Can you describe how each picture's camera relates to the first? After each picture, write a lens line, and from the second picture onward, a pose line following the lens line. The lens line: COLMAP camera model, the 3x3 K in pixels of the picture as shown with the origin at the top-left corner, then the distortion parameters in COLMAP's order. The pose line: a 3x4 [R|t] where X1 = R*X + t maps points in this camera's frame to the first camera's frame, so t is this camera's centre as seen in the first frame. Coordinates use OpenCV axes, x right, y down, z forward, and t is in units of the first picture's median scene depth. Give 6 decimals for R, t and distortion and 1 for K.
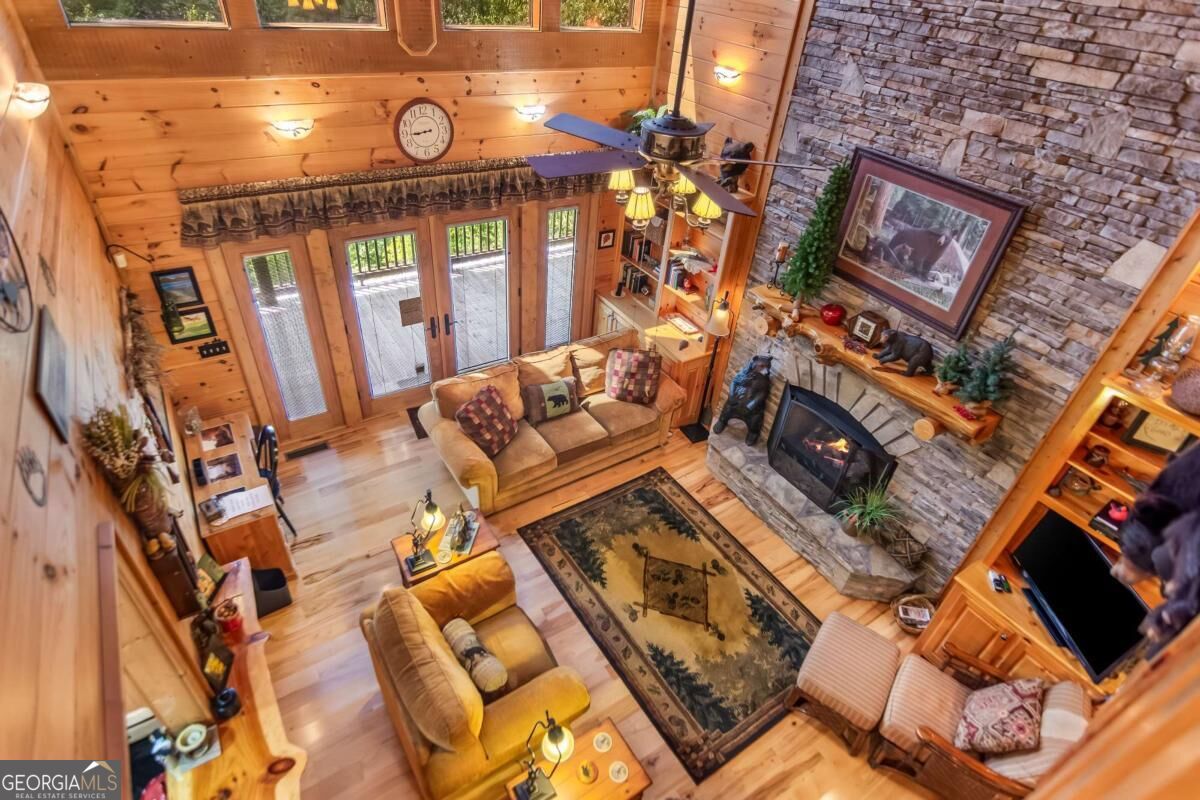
lens RADIAL K [[622.1, 0, 603.4], [0, 622.1, 398.9], [0, 0, 1]] dist [-0.001968, 0.000494]
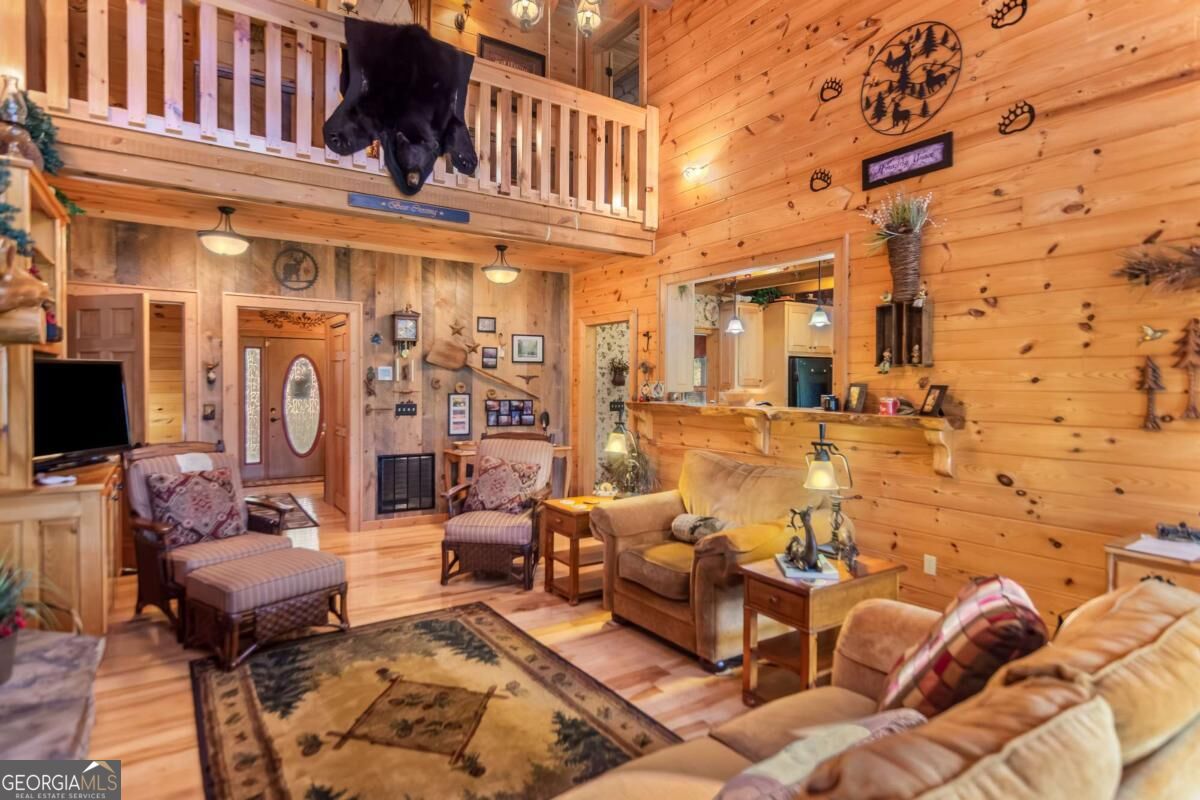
lens RADIAL K [[640.6, 0, 595.0], [0, 640.6, 393.3], [0, 0, 1]] dist [0.000059, 0.000918]
pose [[-0.996341, -0.085026, -0.008709, -0.002761], [-0.072485, 0.786579, 0.613221, -0.272941], [-0.045289, 0.611608, -0.789864, 1.322527]]
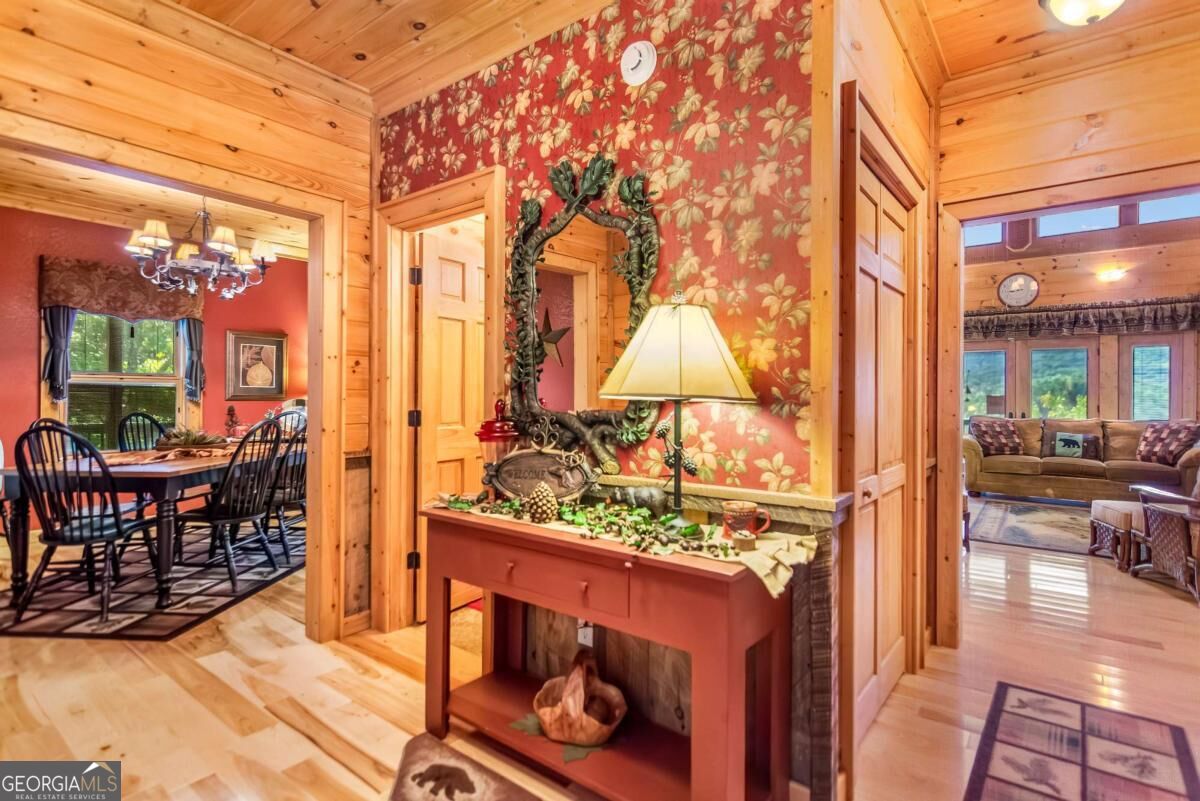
lens RADIAL K [[595.3, 0, 596.2], [0, 595.3, 395.2], [0, 0, 1]] dist [-0.003671, 0.004486]
pose [[0.322459, -0.076039, -0.943524, 0.939269], [-0.553418, 0.793521, -0.253086, 0.935348], [0.767951, 0.603773, 0.213797, -0.085521]]
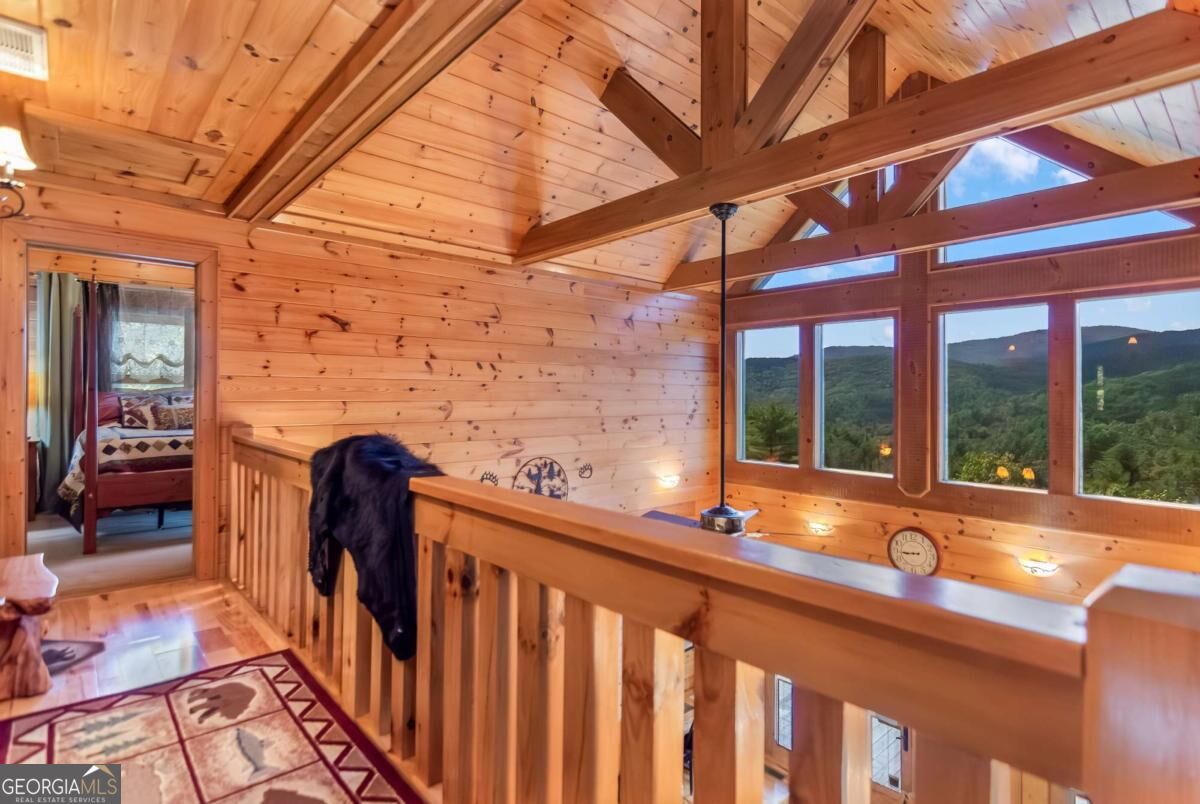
lens RADIAL K [[595.3, 0, 598.1], [0, 595.3, 395.7], [0, 0, 1]] dist [-0.003671, 0.004486]
pose [[0.150635, -0.079478, -0.985389, 0.831606], [-0.589483, 0.792952, -0.154070, -0.146091], [0.793611, 0.604078, 0.072595, 0.270484]]
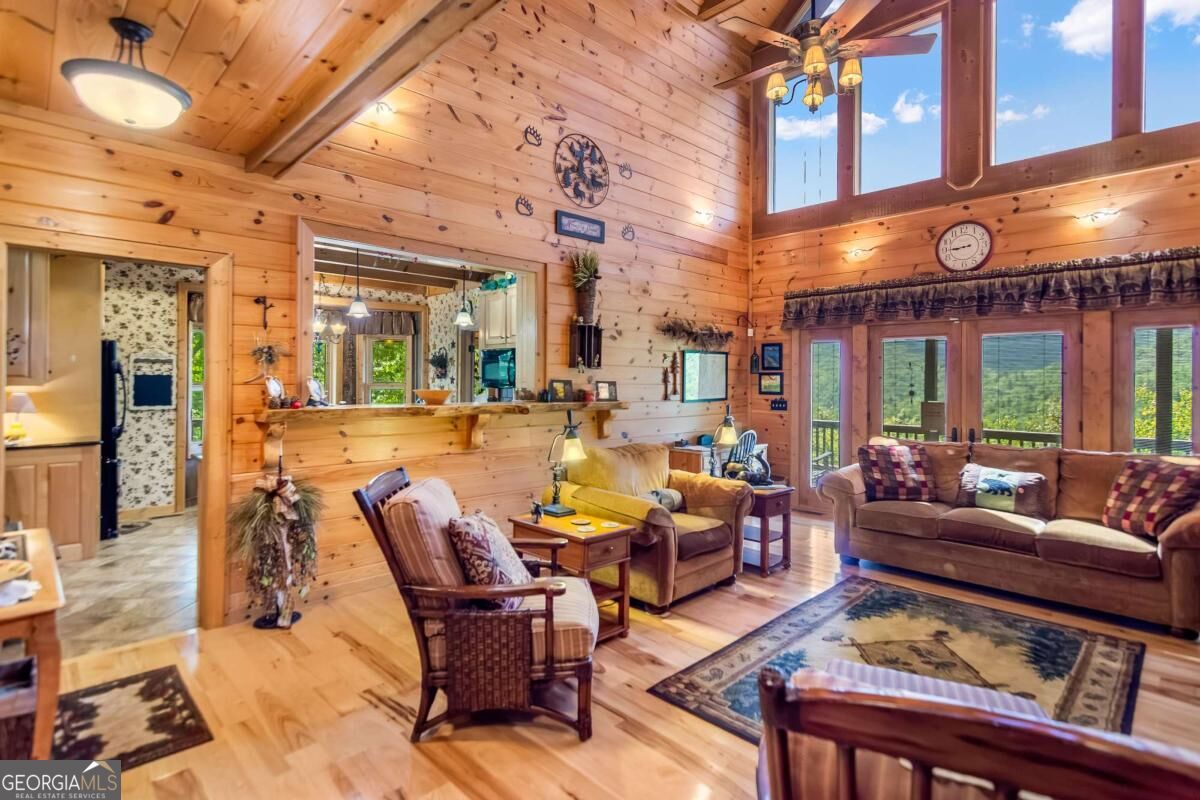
lens RADIAL K [[595.3, 0, 596.9], [0, 595.3, 379.3], [0, 0, 1]] dist [-0.003671, 0.004486]
pose [[0.187278, -0.078842, -0.979138, 0.705721], [-0.584183, 0.792411, -0.175542, 0.391823], [0.789720, 0.604871, 0.102343, 0.528887]]
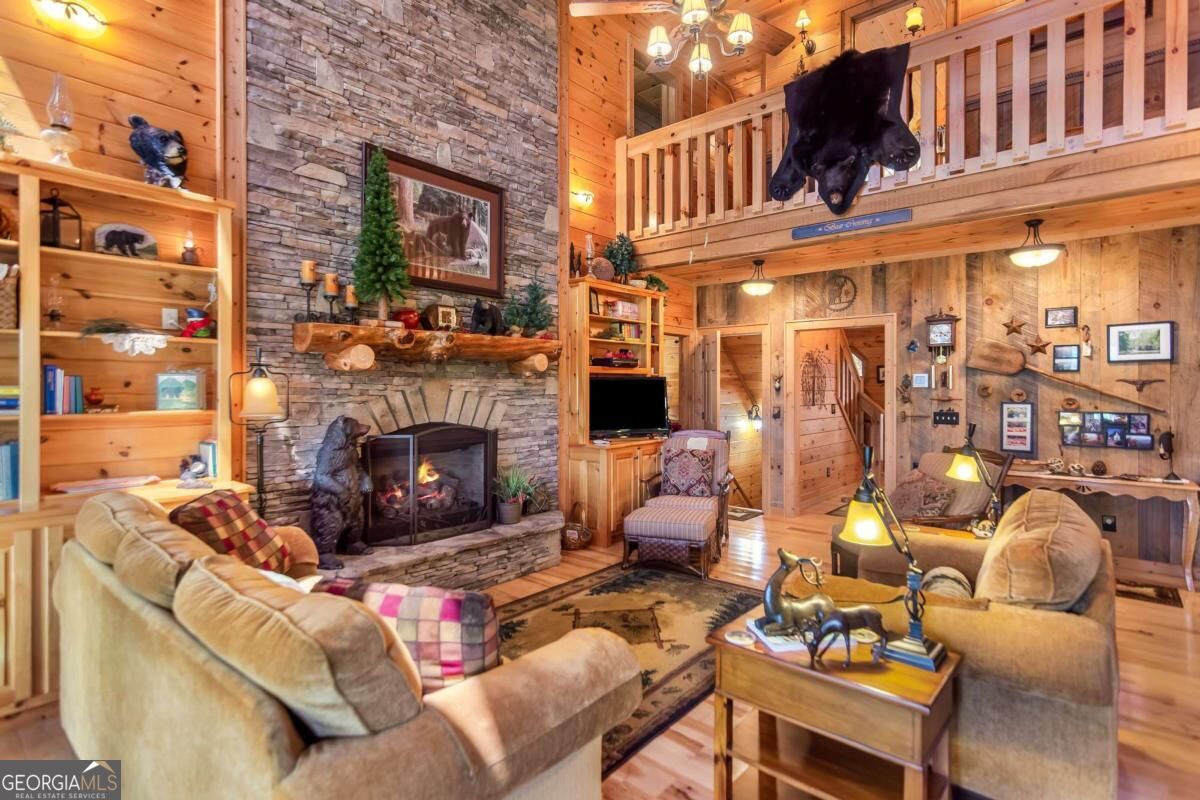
lens RADIAL K [[595.3, 0, 595.5], [0, 595.3, 391.1], [0, 0, 1]] dist [-0.003671, 0.004486]
pose [[-0.274110, -0.083283, 0.958085, -0.561637], [0.558794, 0.797018, 0.229154, -0.100700], [-0.782696, 0.598186, -0.171932, 1.021255]]
